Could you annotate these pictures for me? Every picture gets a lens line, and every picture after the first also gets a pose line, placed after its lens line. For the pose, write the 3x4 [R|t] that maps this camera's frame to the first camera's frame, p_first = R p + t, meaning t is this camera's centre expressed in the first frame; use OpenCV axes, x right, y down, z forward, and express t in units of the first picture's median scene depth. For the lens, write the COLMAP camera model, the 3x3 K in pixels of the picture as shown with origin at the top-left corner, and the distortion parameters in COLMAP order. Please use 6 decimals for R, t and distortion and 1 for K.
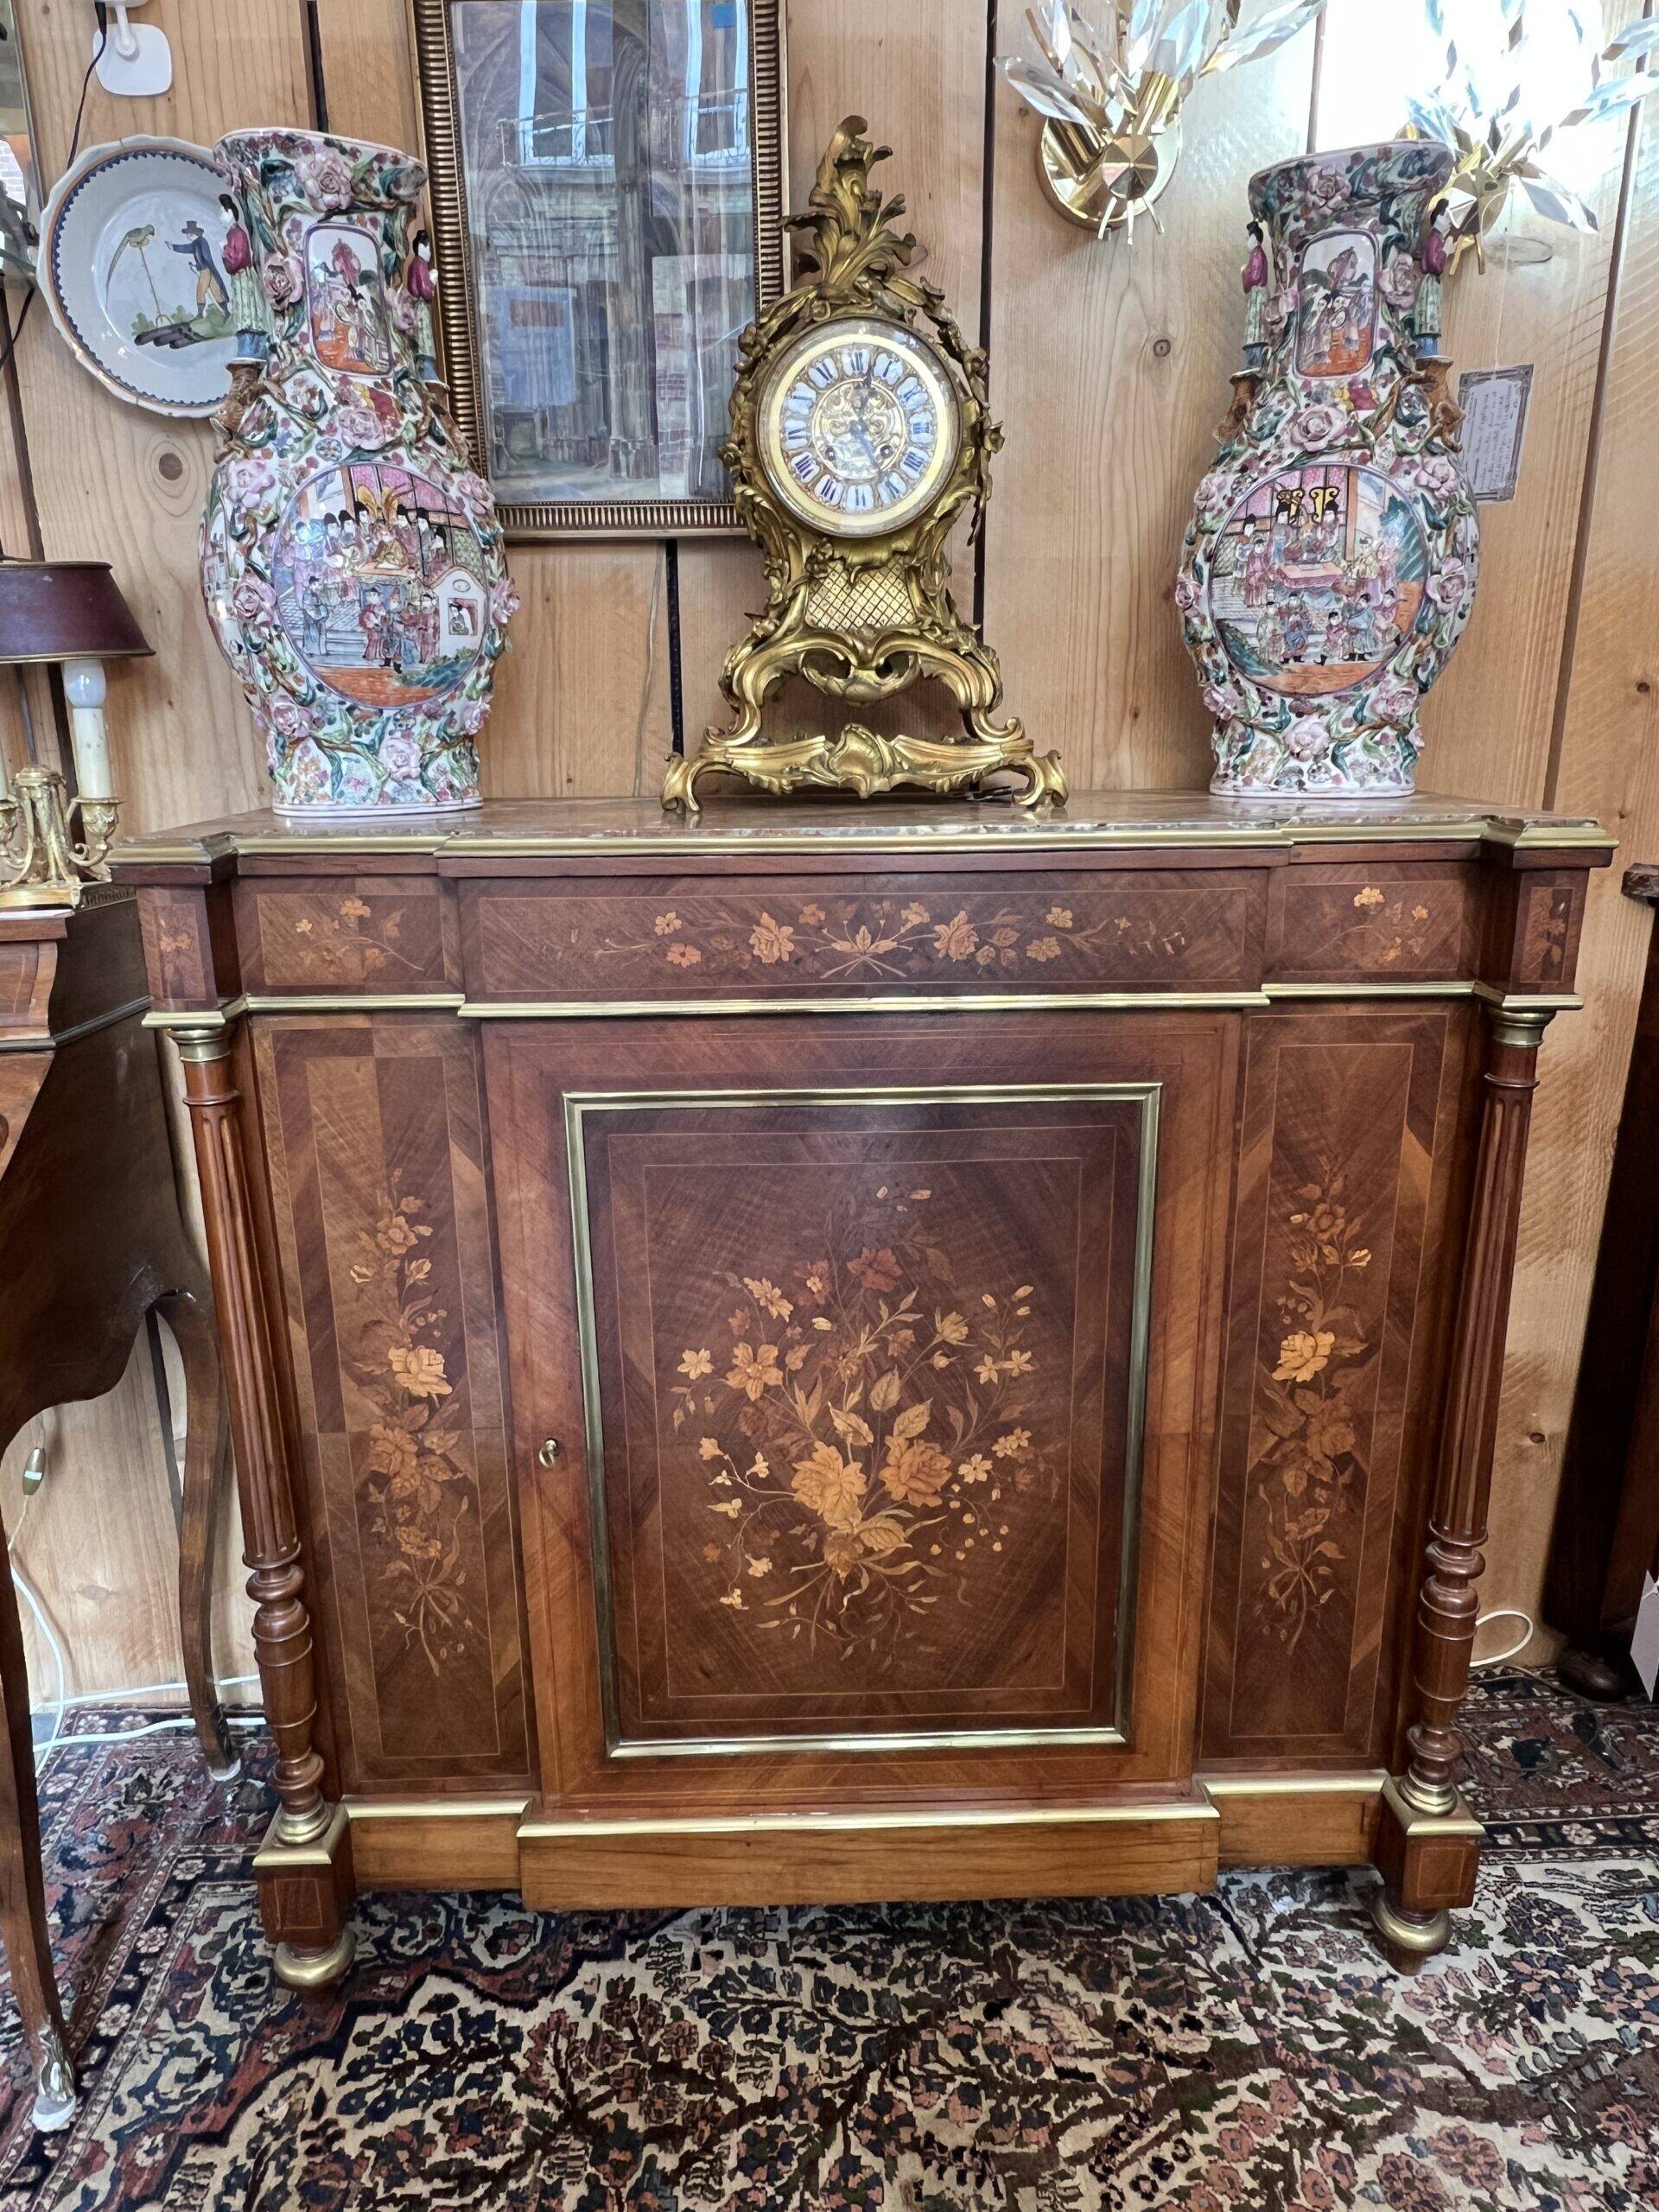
lens RADIAL K [[1460.6, 0, 814.0], [0, 1460.6, 1084.7], [0, 0, 1]] dist [-0.000595, 0.002861]
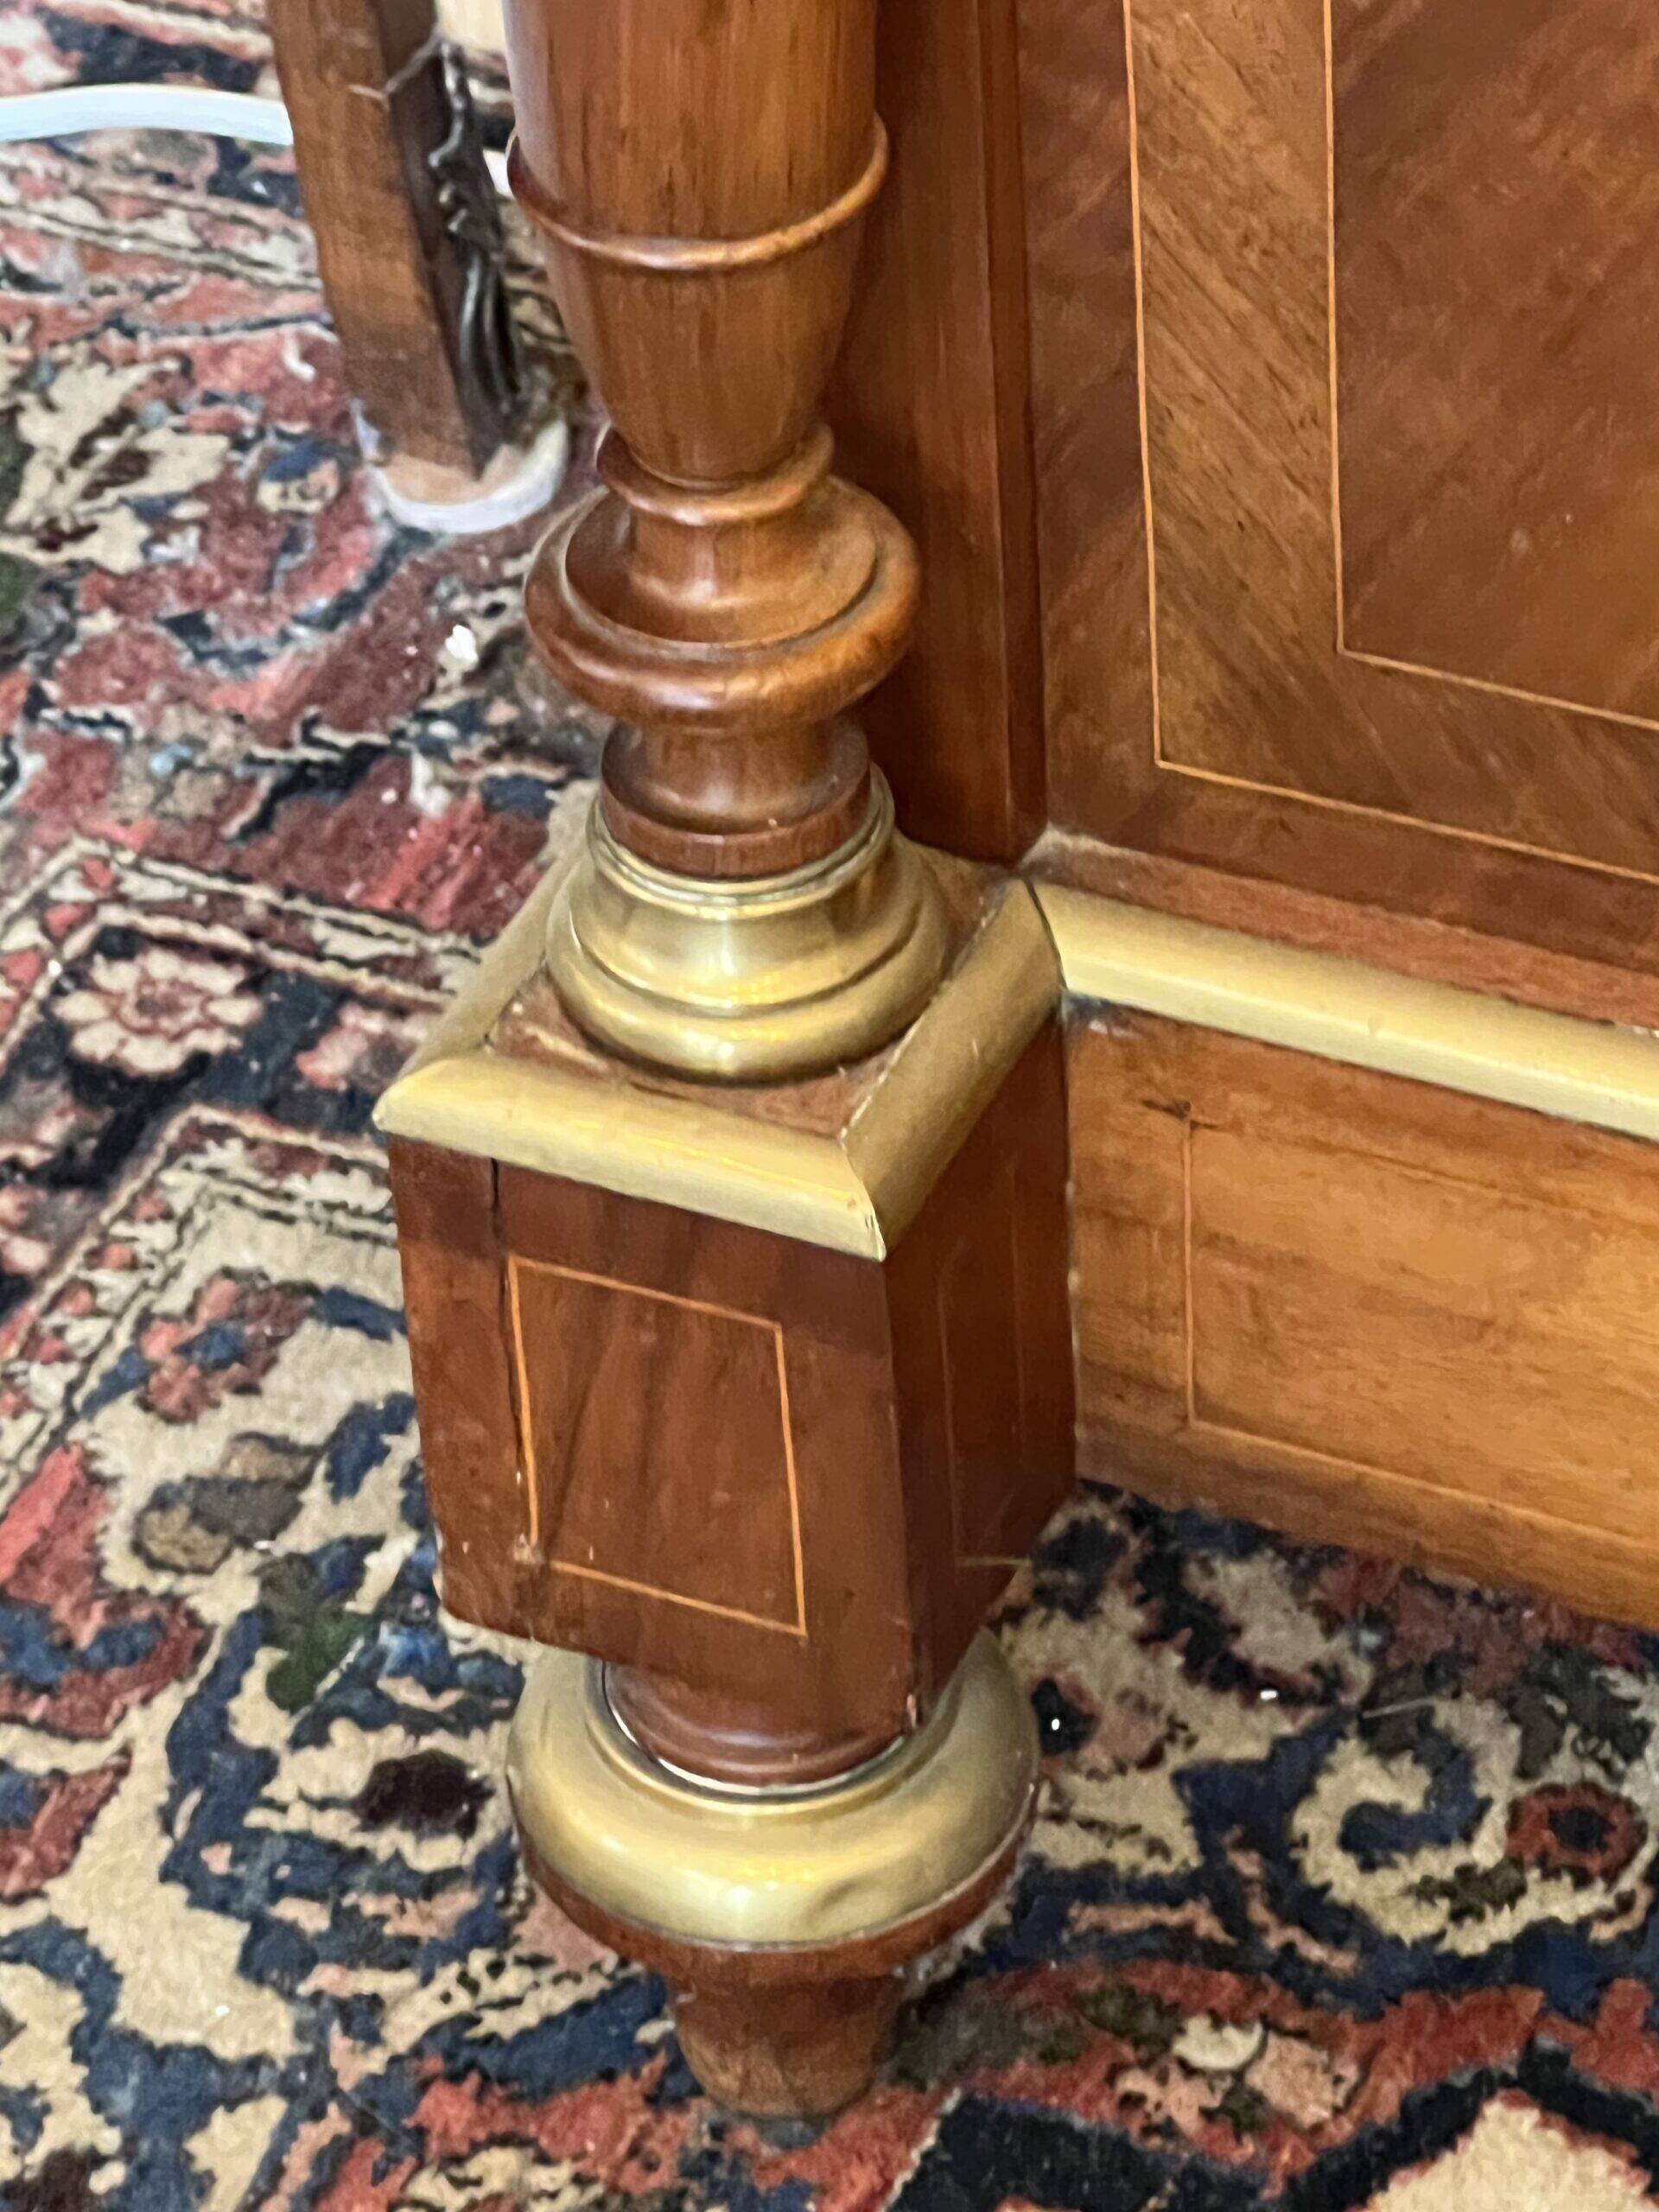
lens RADIAL K [[8949.5, 0, 824.7], [0, 8949.5, 1110.6], [0, 0, 1]] dist [-0.341735, 0.000000]
pose [[0.901602, 0.256447, -0.348351, -0.047671], [-0.073800, 0.884699, 0.460284, 0.138002], [0.426224, -0.389285, 0.816572, 0.324183]]
